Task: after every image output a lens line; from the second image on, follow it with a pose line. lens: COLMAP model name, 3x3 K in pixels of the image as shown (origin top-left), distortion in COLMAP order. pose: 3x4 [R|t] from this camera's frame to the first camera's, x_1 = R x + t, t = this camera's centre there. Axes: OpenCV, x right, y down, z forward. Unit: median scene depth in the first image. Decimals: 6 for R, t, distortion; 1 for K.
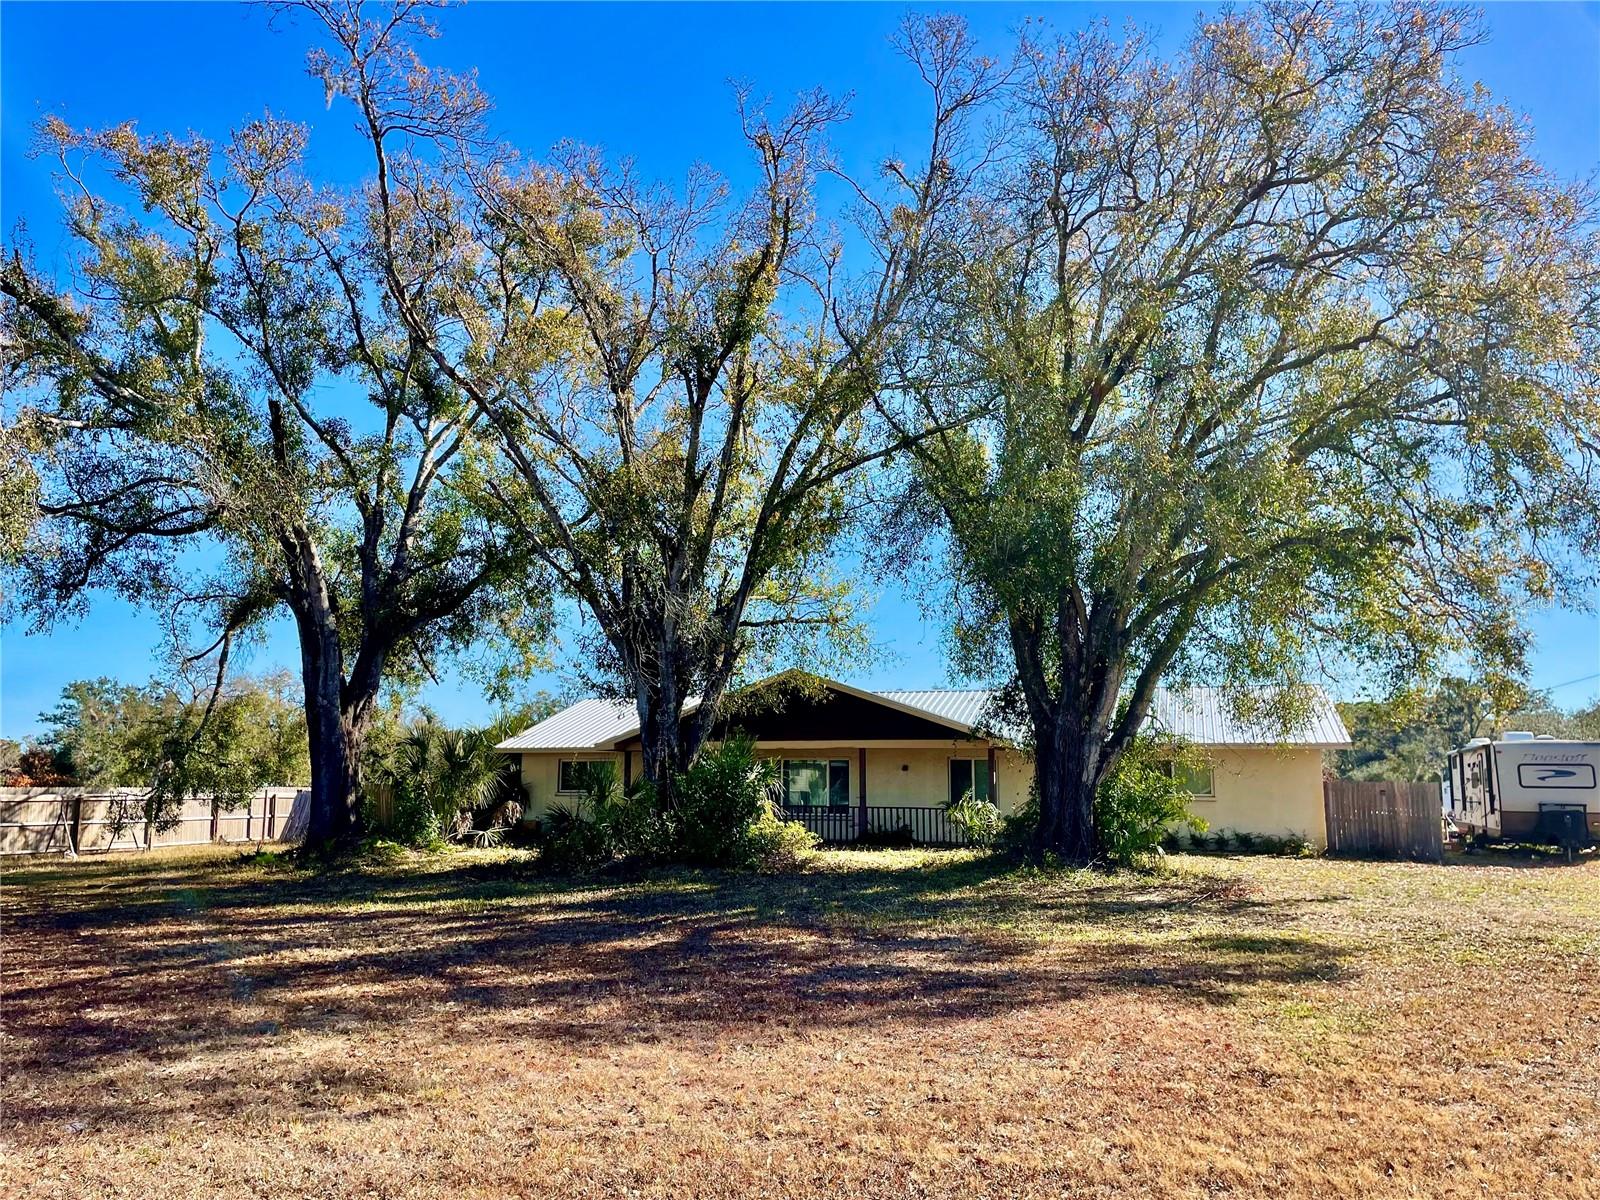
lens RADIAL K [[1225.4, 0, 800.0], [0, 1225.4, 600.0], [0, 0, 1]] dist [0.098426, -0.135203]
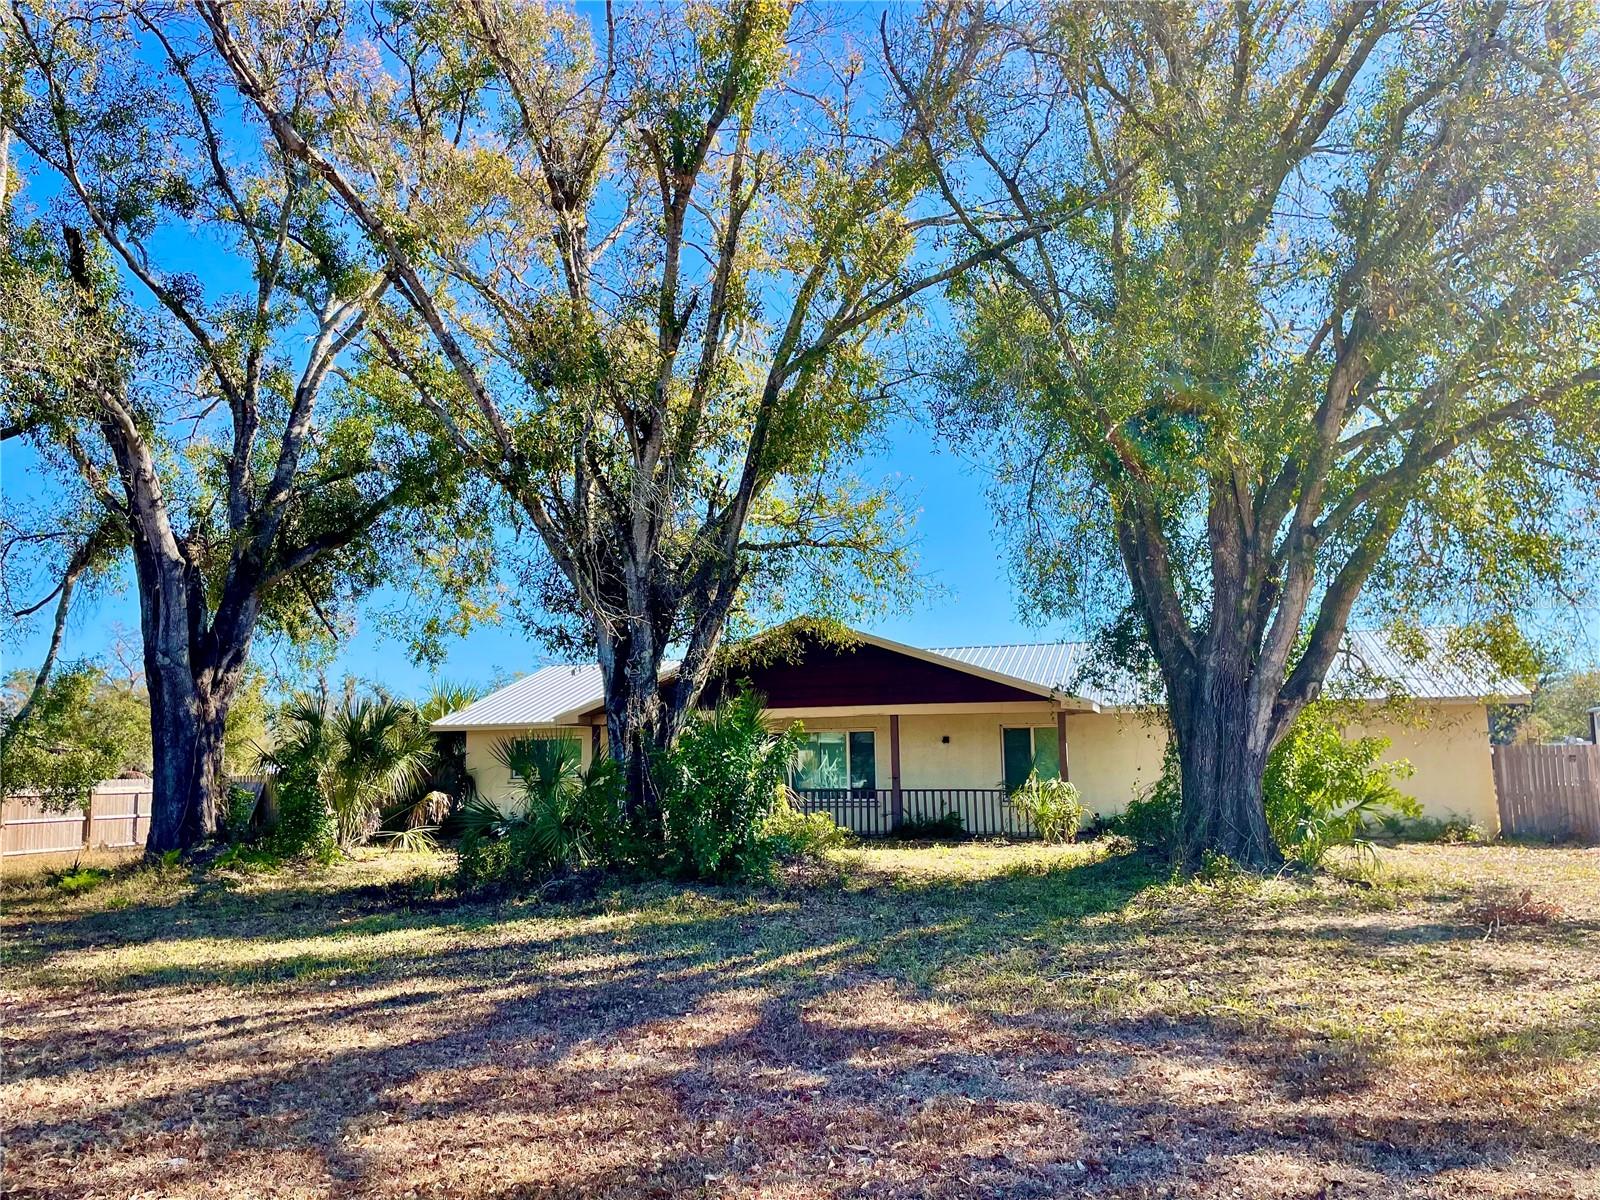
lens RADIAL K [[1221.8, 0, 809.9], [0, 1221.8, 577.0], [0, 0, 1]] dist [0.097995, -0.131863]
pose [[0.999641, -0.015914, 0.021564, -0.022091], [0.015992, 0.999866, -0.003431, 0.040820], [-0.021506, 0.003775, 0.999762, 0.259217]]
